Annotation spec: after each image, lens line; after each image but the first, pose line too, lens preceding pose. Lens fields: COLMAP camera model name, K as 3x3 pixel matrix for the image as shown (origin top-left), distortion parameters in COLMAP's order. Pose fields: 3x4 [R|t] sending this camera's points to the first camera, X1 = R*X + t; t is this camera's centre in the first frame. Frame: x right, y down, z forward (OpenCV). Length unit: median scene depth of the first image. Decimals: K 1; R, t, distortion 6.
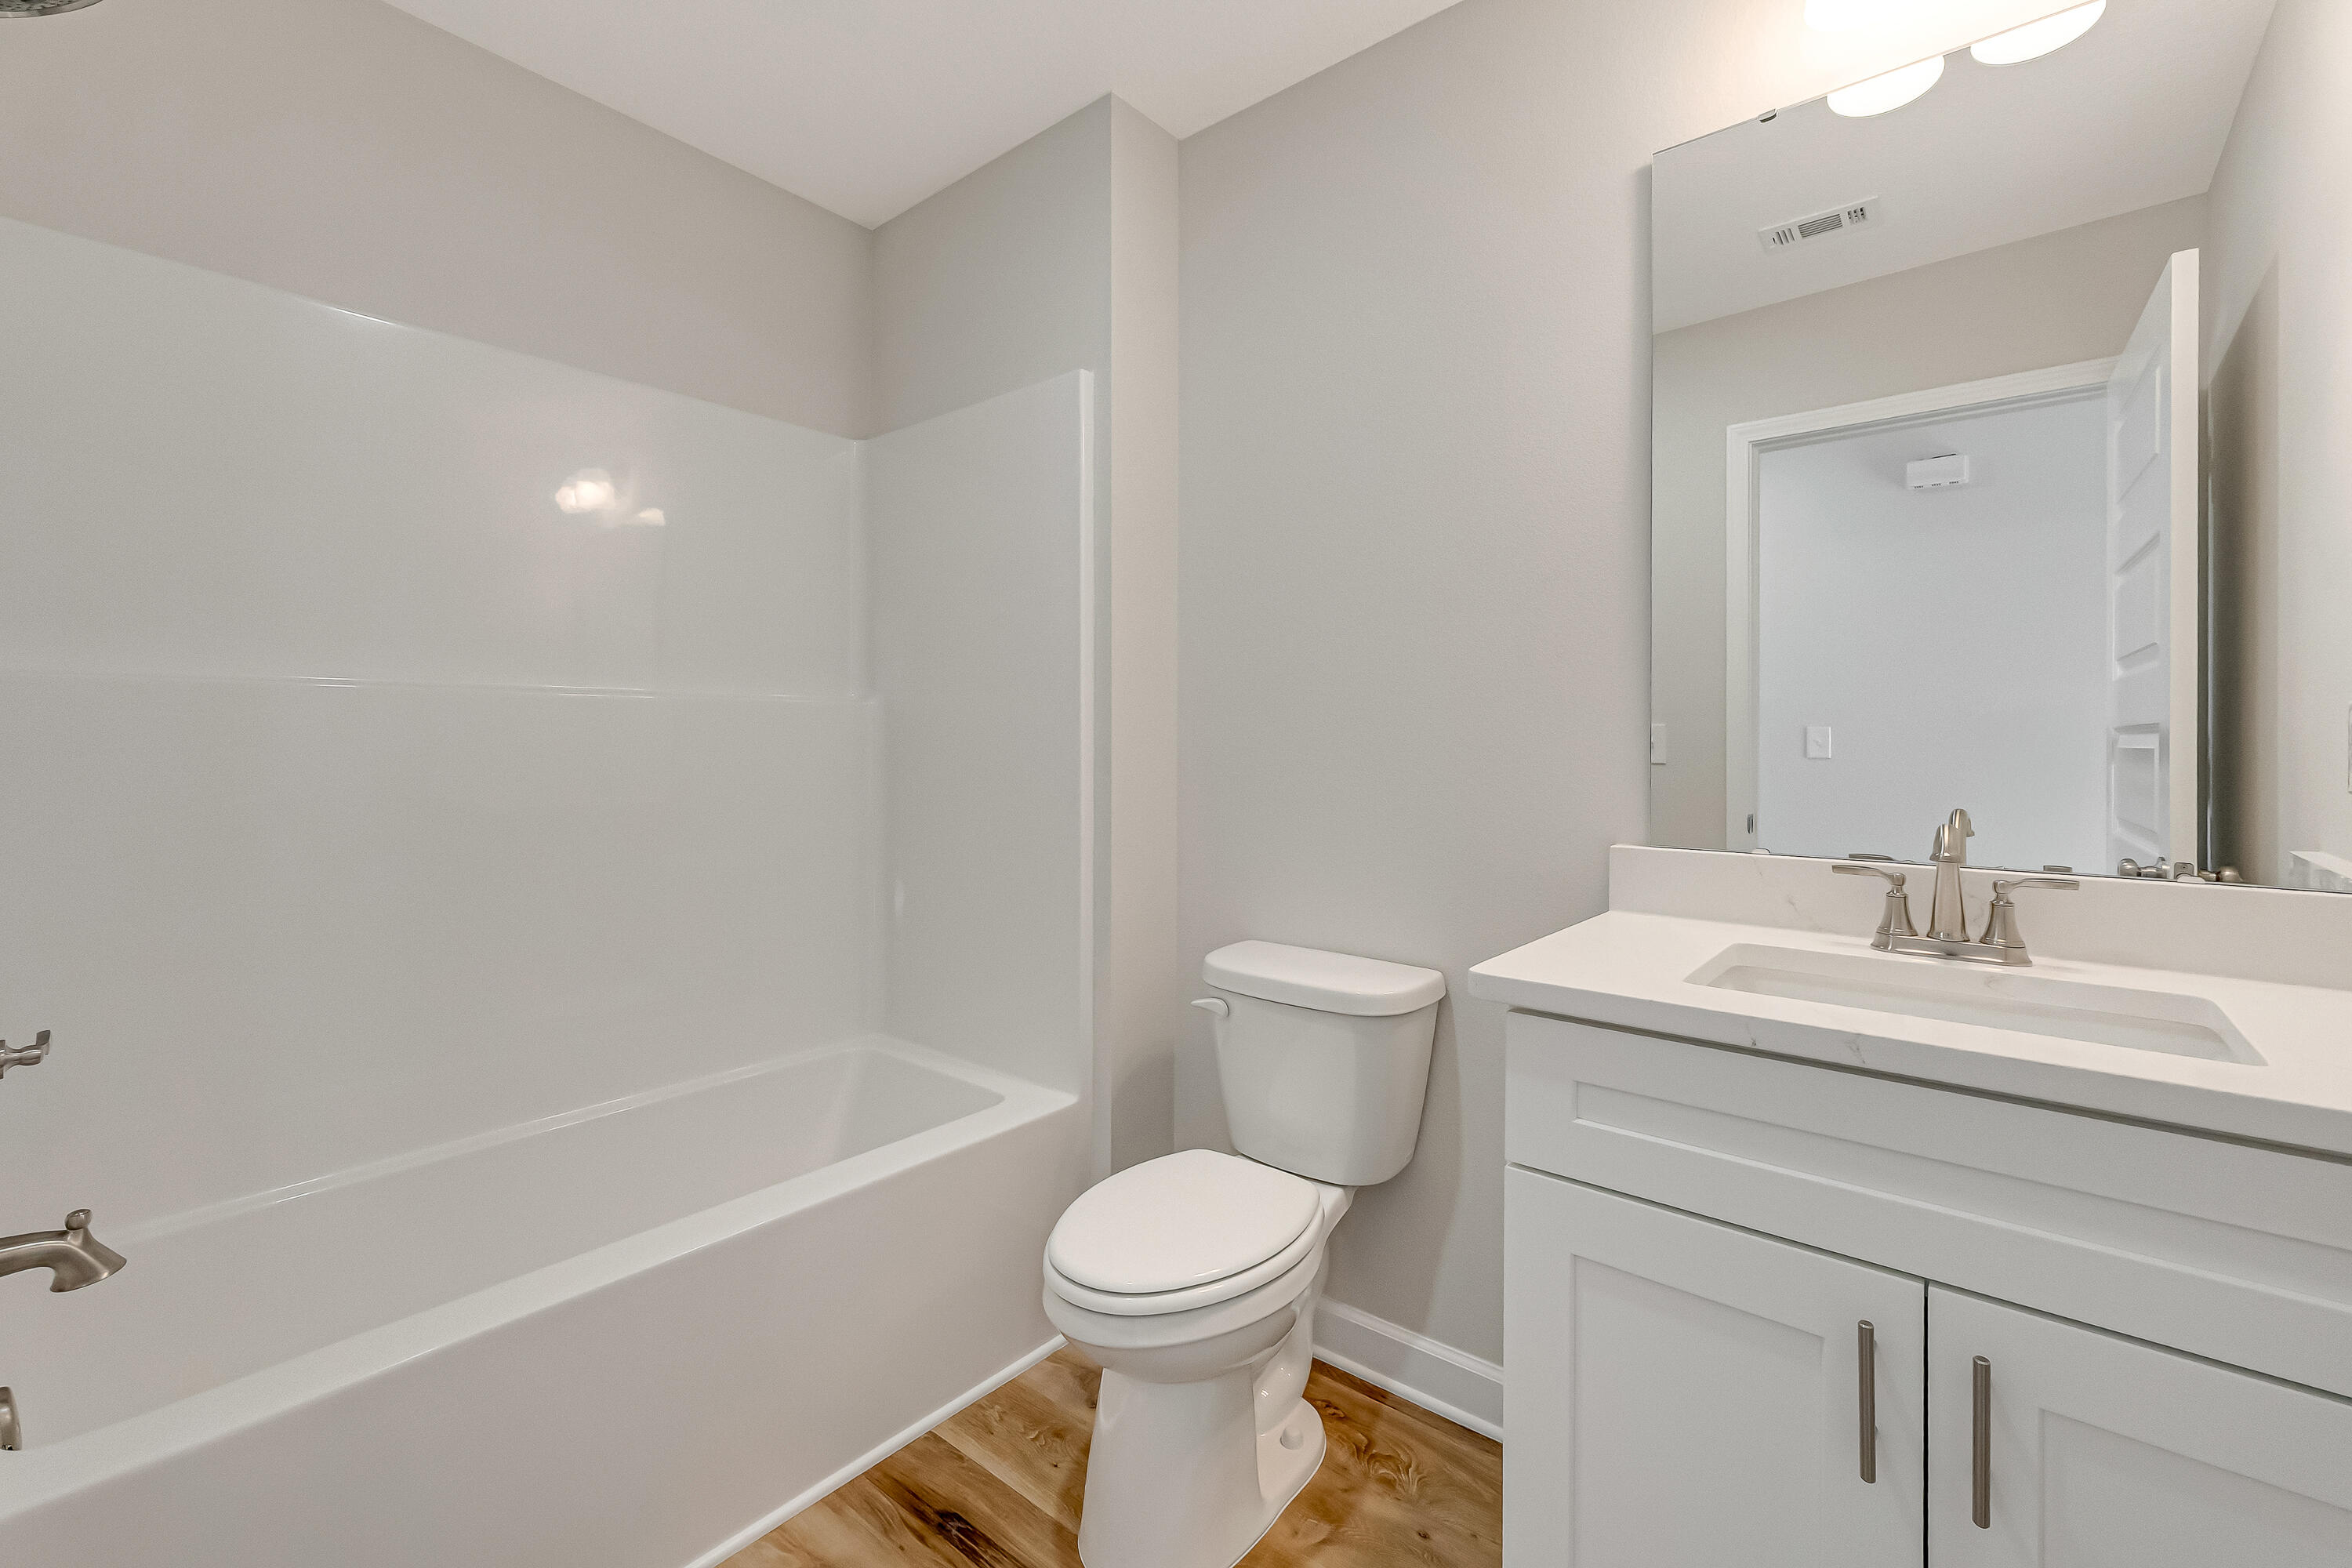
lens RADIAL K [[988.7, 0, 1178.2], [0, 988.7, 761.4], [0, 0, 1]] dist [0.008364, -0.001171]
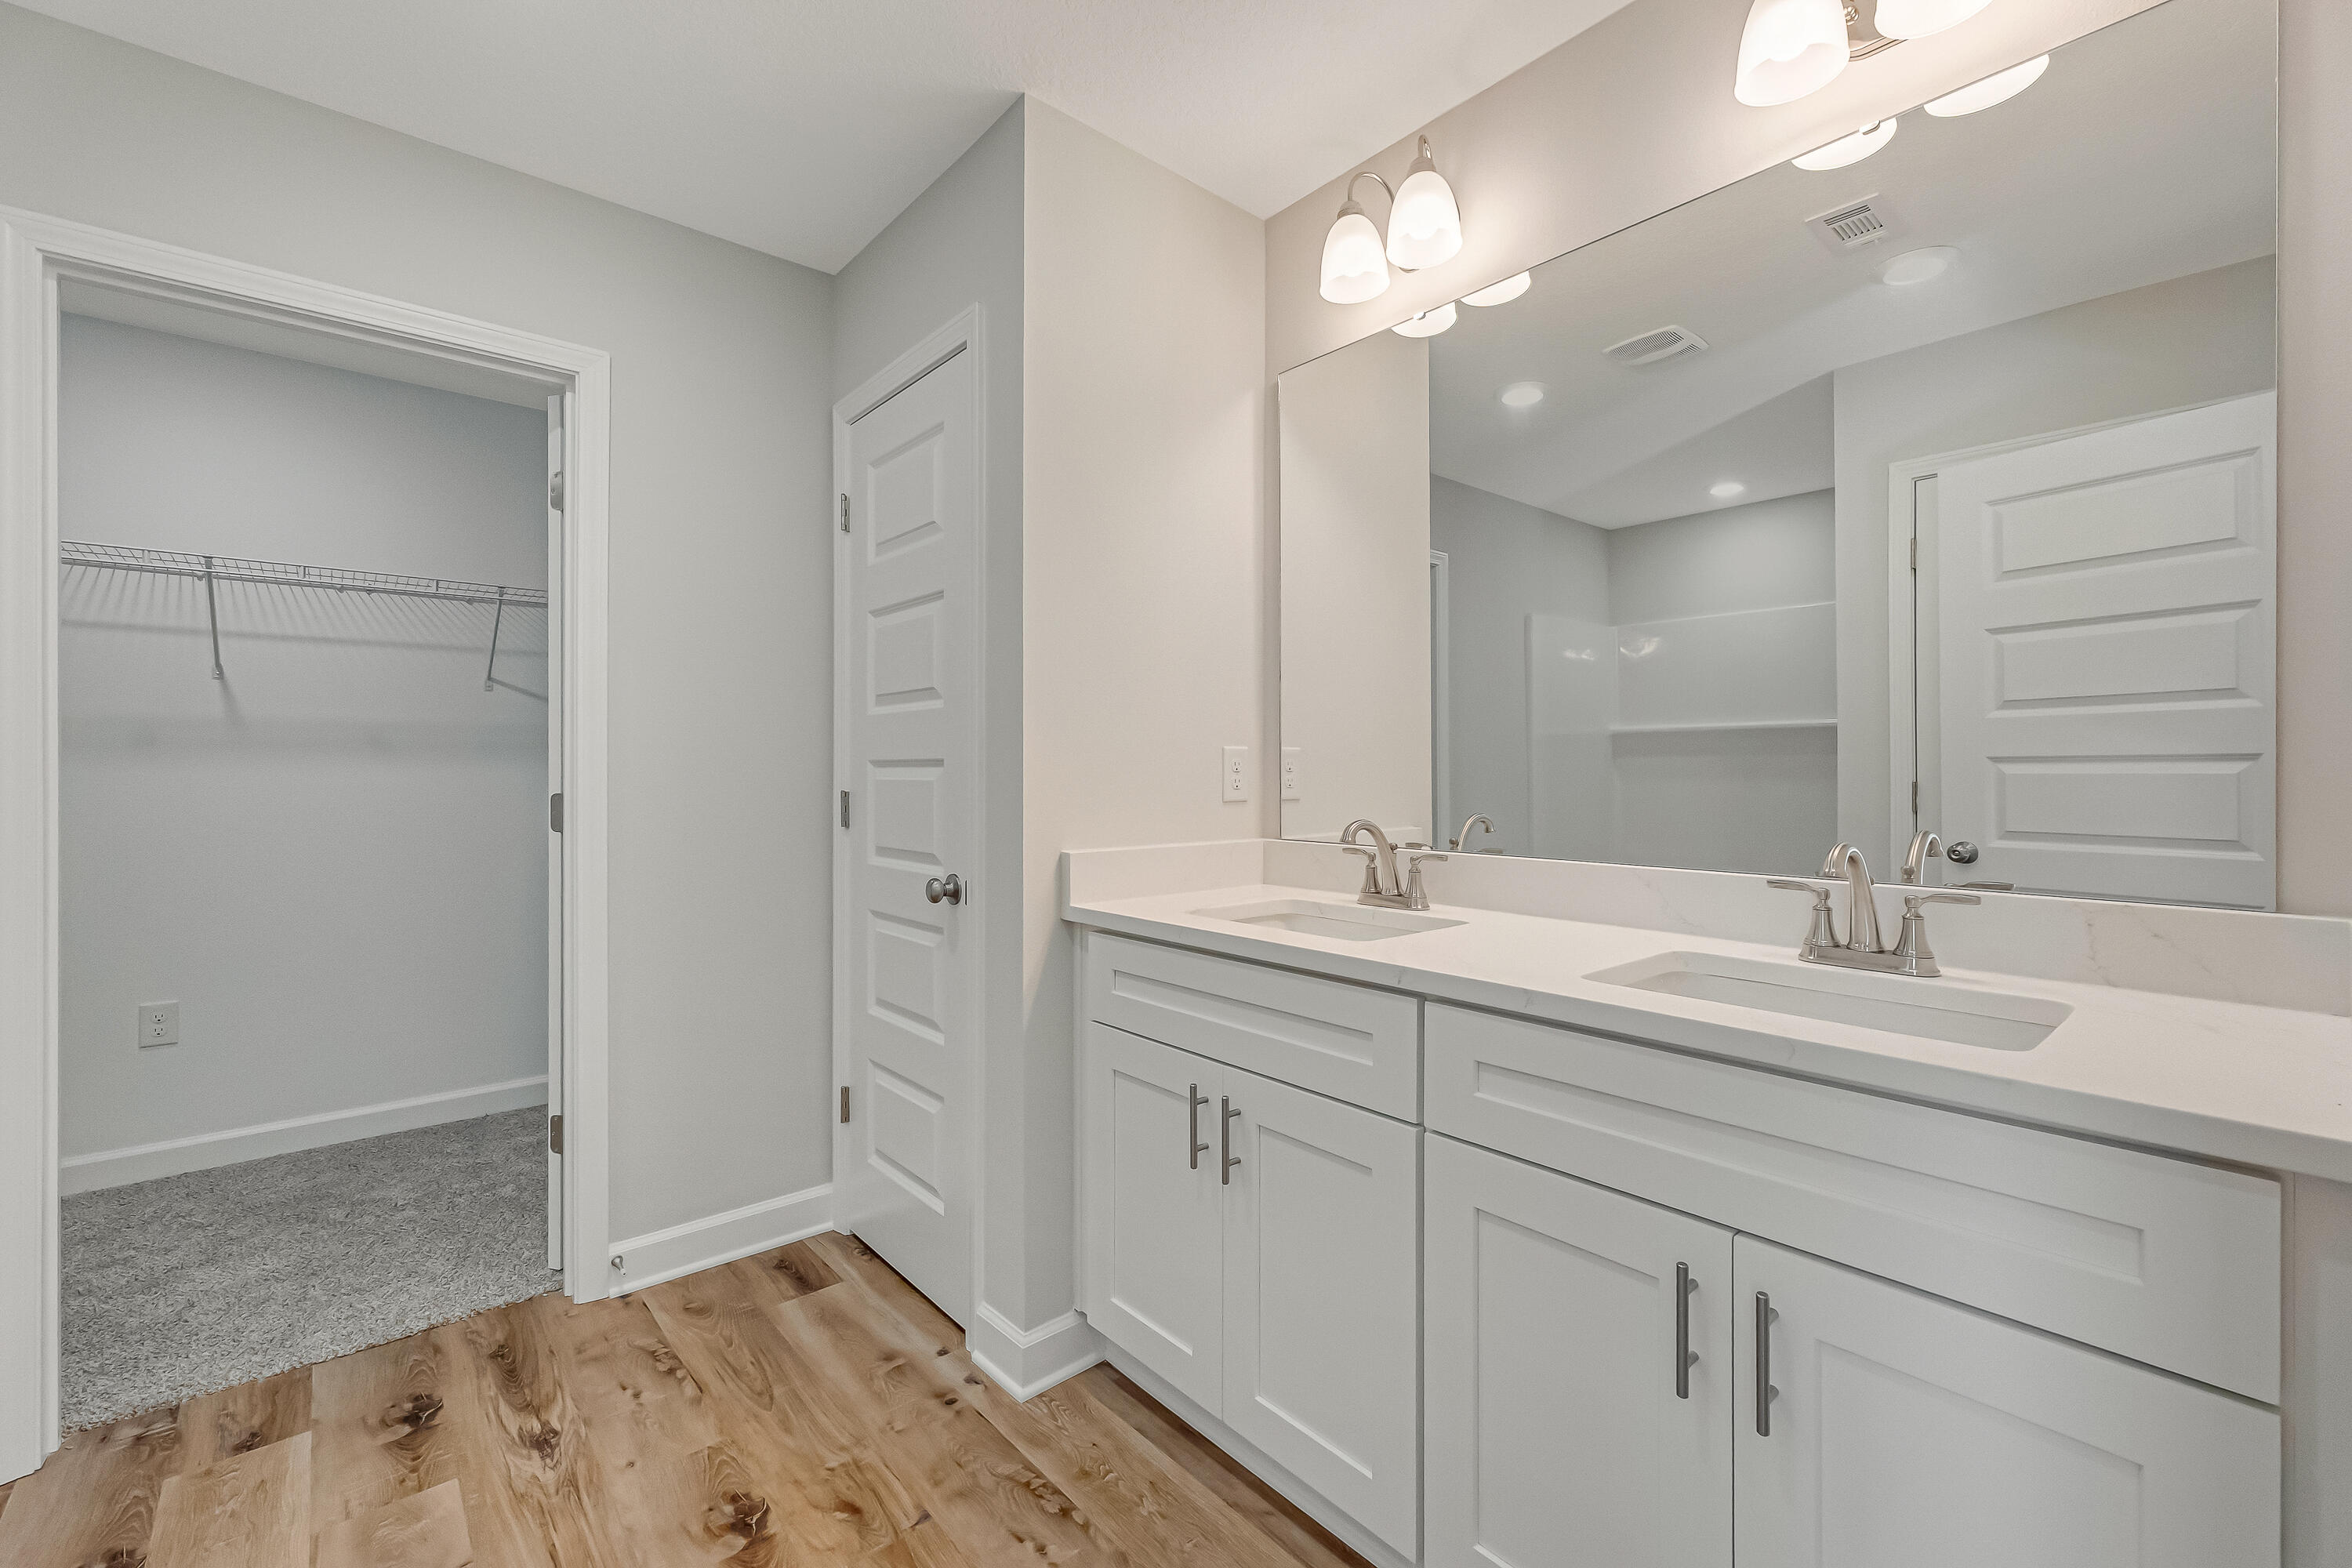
lens RADIAL K [[988.7, 0, 1181.1], [0, 988.7, 786.1], [0, 0, 1]] dist [0.008364, -0.001171]
pose [[0.986902, -0.002489, -0.161299, 0.242339], [0.001882, 0.999991, -0.003916, 0.004658], [0.161307, 0.003561, 0.986898, -0.203307]]
